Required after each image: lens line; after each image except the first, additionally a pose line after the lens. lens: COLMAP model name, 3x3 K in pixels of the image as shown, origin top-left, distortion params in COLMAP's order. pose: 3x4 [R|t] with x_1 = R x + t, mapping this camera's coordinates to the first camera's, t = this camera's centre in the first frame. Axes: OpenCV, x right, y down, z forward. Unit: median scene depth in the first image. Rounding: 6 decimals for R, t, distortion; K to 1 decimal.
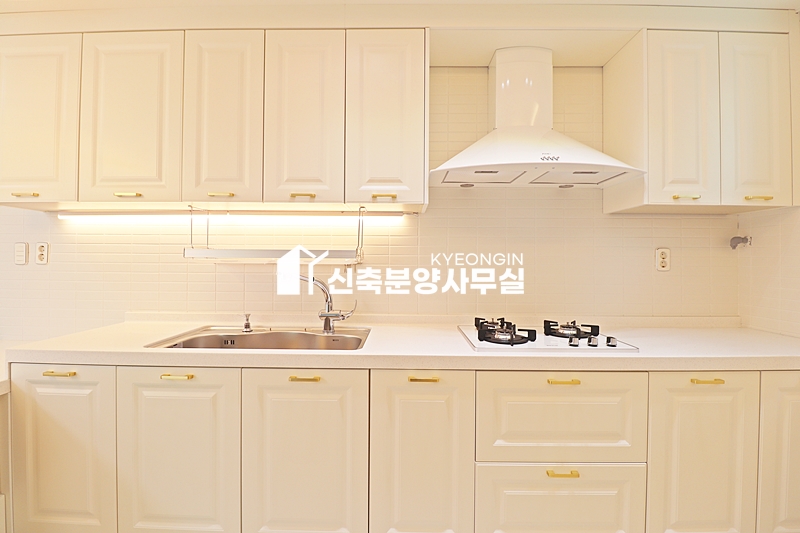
lens RADIAL K [[369.3, 0, 400.5], [0, 369.3, 258.3], [0, 0, 1]] dist [0.002200, -0.014214]
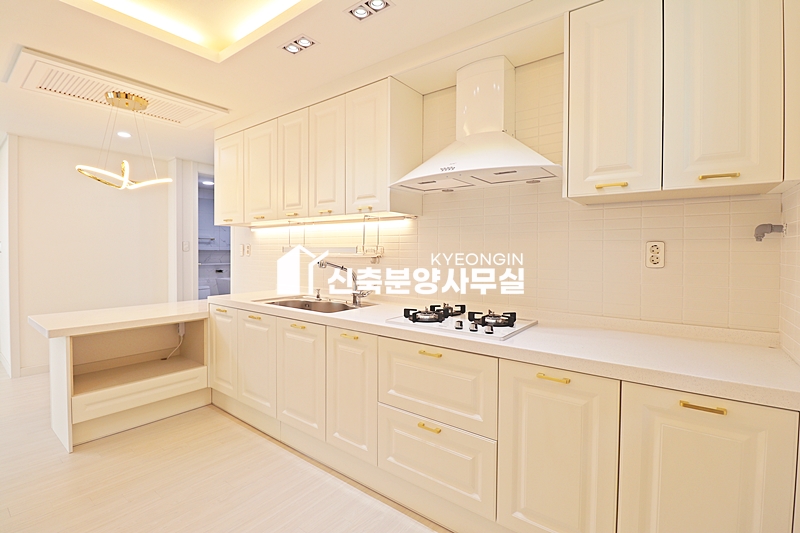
lens RADIAL K [[369.3, 0, 400.5], [0, 369.3, 258.3], [0, 0, 1]] dist [0.002200, -0.014214]
pose [[0.800378, 0.008439, -0.599436, 0.826026], [0.000681, 0.999887, 0.014986, -0.001591], [0.599495, -0.012403, 0.800283, -0.031843]]
